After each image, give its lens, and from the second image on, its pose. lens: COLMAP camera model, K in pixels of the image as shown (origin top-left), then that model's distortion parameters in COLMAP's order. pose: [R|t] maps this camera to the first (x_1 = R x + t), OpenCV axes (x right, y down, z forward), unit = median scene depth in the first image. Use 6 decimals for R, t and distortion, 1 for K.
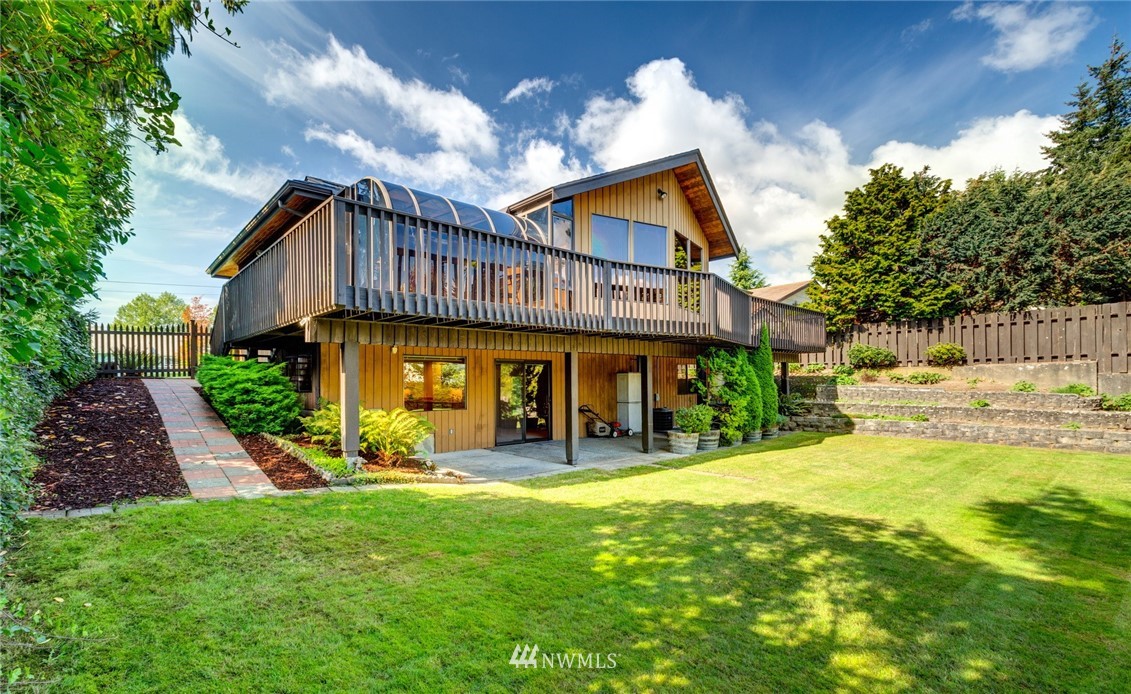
lens RADIAL K [[547.9, 0, 567.1], [0, 547.9, 374.2], [0, 0, 1]] dist [0.002350, 0.000425]
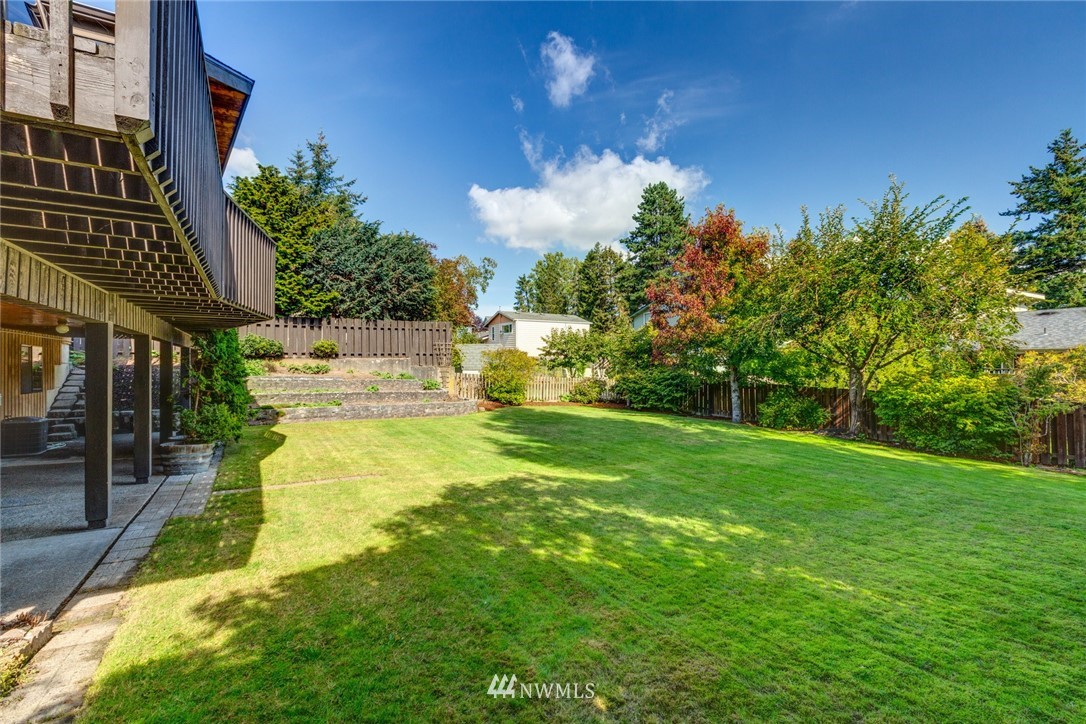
lens RADIAL K [[504.0, 0, 543.0], [0, 504.0, 362.0], [0, 0, 1]] dist [-0.001480, -0.000141]
pose [[0.147709, 0.014102, 0.988930, -0.351265], [-0.014108, 0.999827, -0.012150, -0.000788], [-0.988930, -0.012157, 0.147882, 0.400470]]
